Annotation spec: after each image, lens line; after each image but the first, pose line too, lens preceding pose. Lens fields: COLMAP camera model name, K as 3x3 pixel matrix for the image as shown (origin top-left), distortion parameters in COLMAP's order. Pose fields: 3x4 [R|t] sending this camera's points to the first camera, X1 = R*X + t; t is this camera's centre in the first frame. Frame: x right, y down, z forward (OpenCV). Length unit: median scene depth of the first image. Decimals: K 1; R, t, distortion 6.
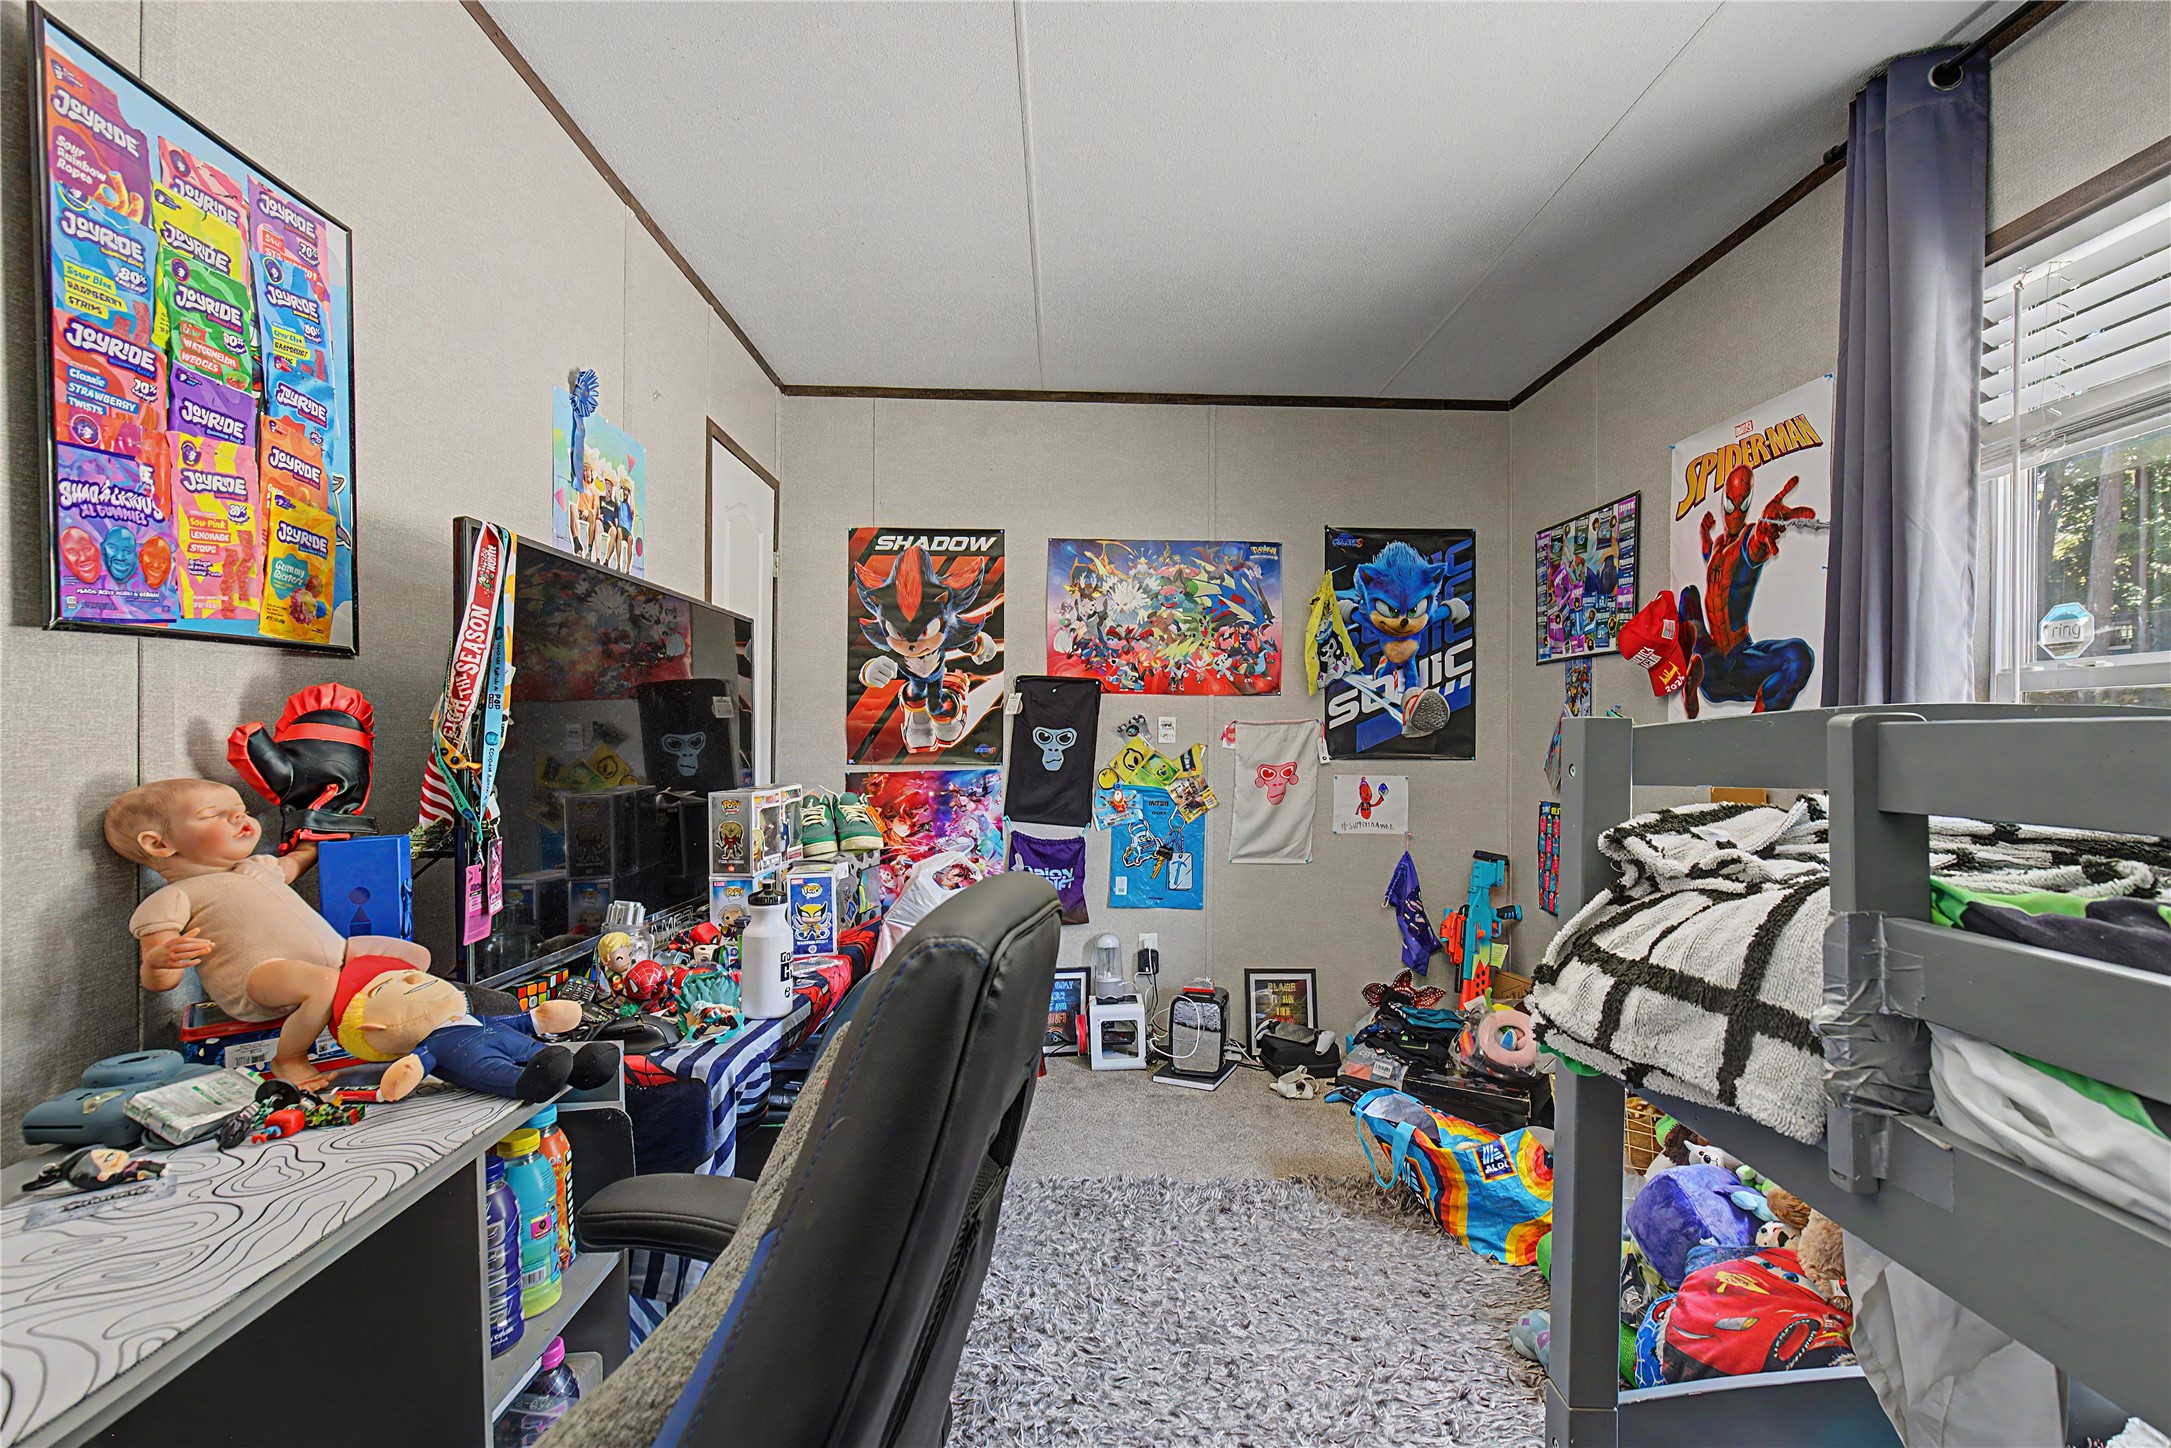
lens RADIAL K [[996.0, 0, 1092.6], [0, 996.0, 731.2], [0, 0, 1]] dist [0.001284, 0.000571]
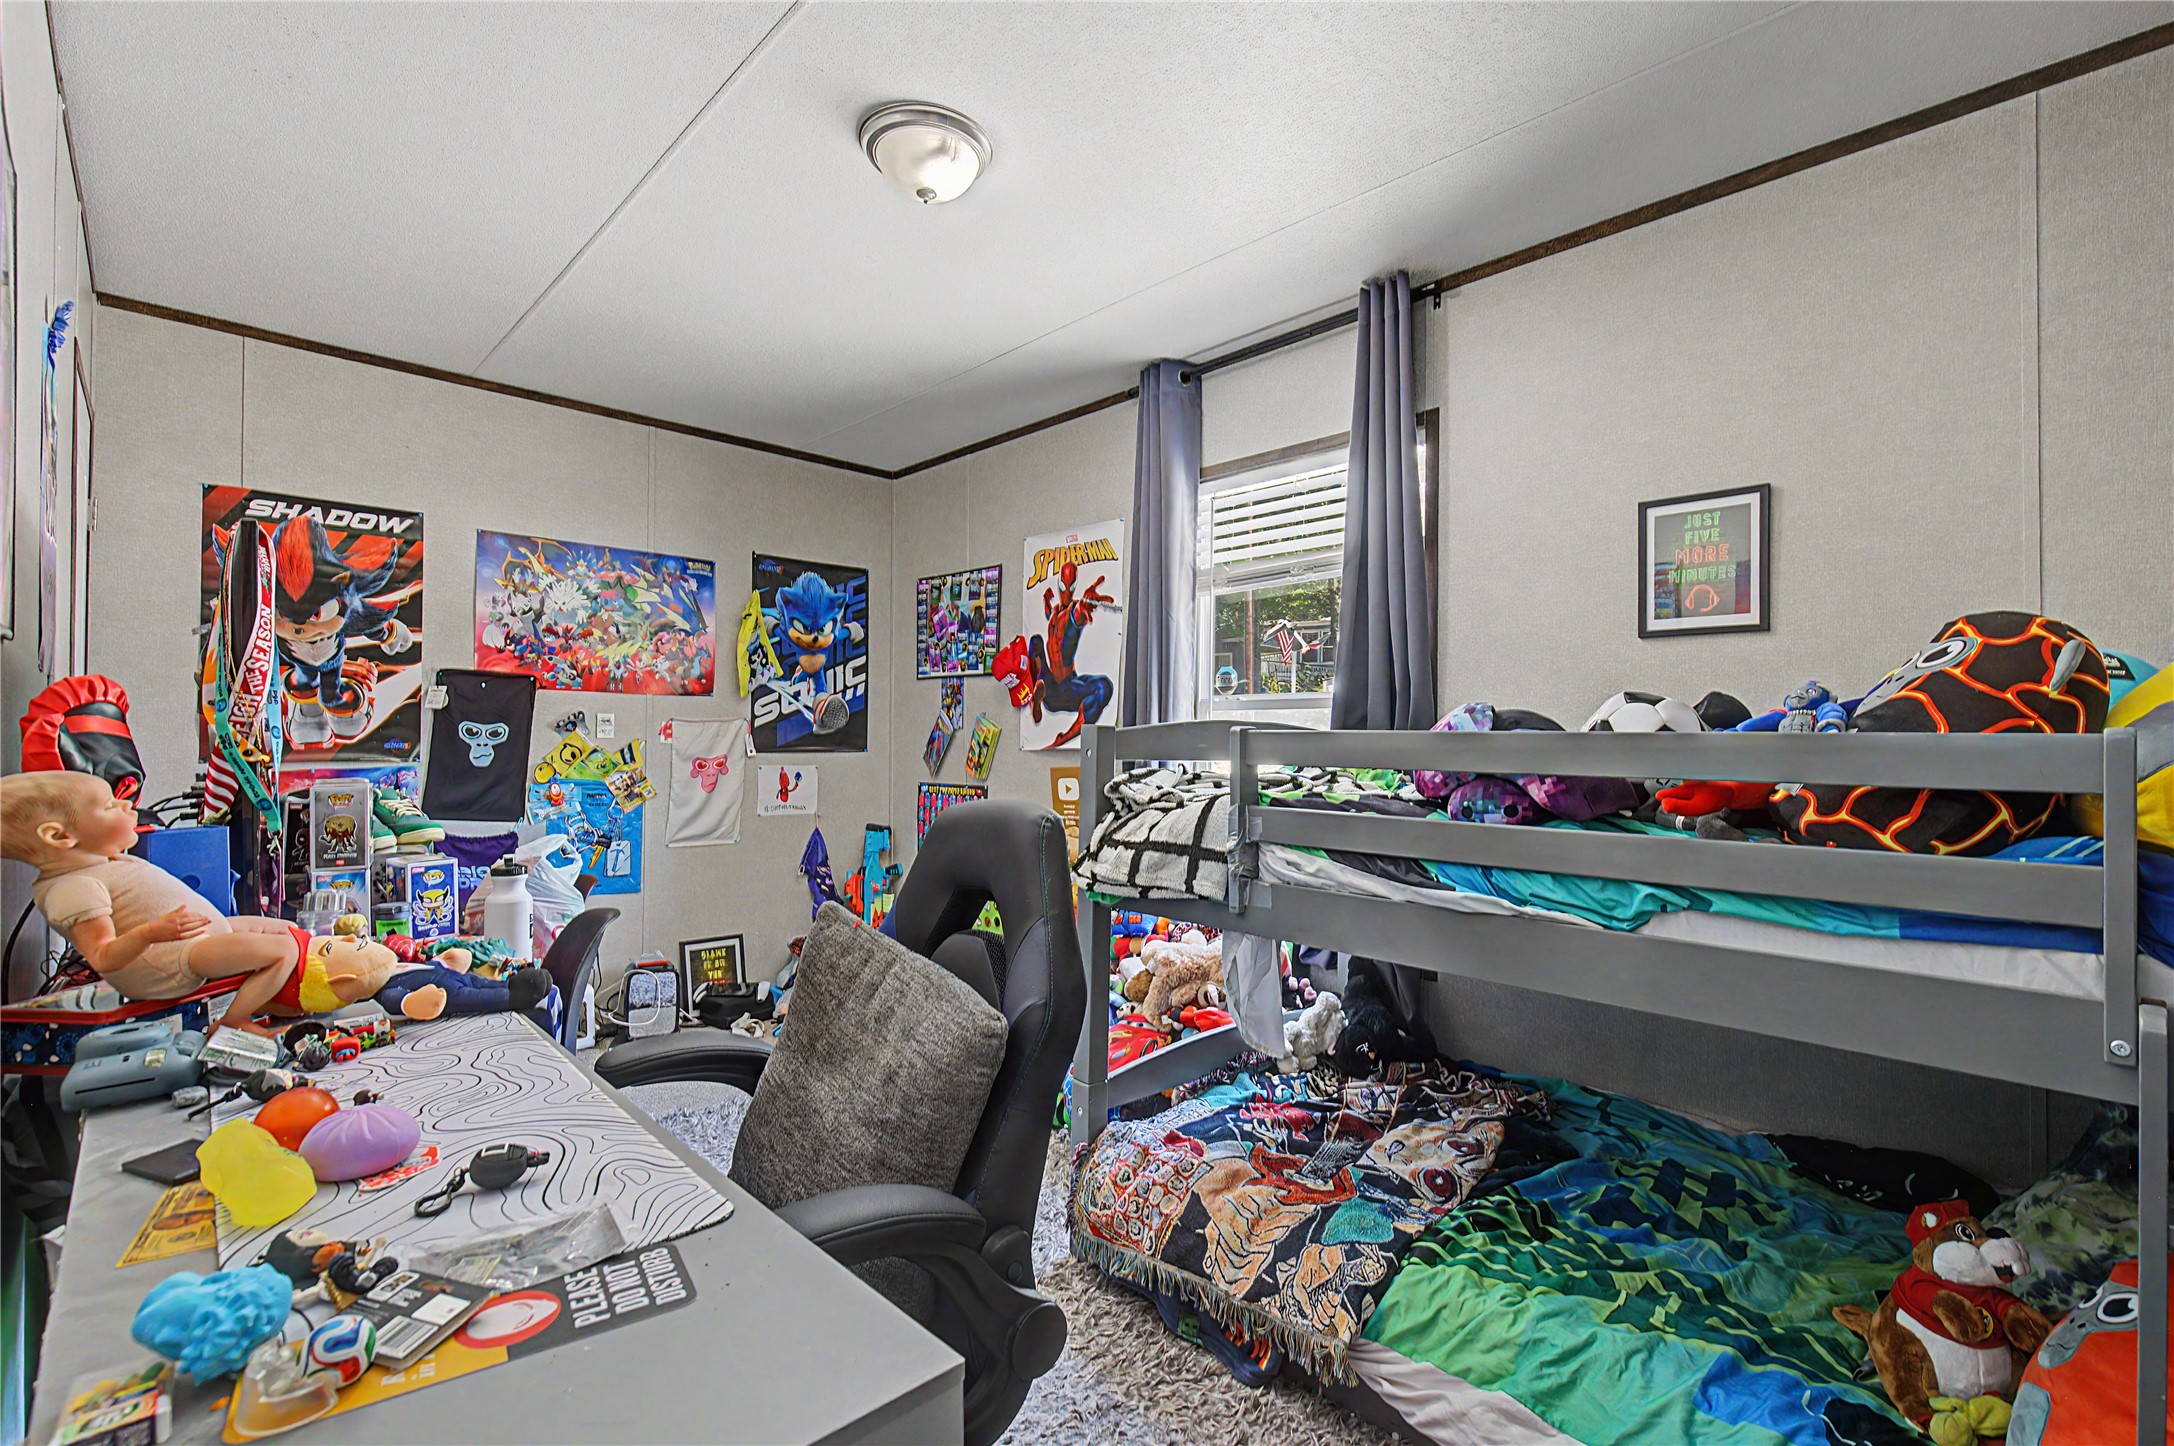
lens RADIAL K [[990.5, 0, 1084.9], [0, 990.5, 729.3], [0, 0, 1]] dist [-0.002246, -0.000404]
pose [[0.753847, 0.007314, 0.657009, -0.233181], [-0.008500, 0.999963, -0.001379, -0.000638], [-0.656995, -0.004545, 0.753881, -0.126611]]
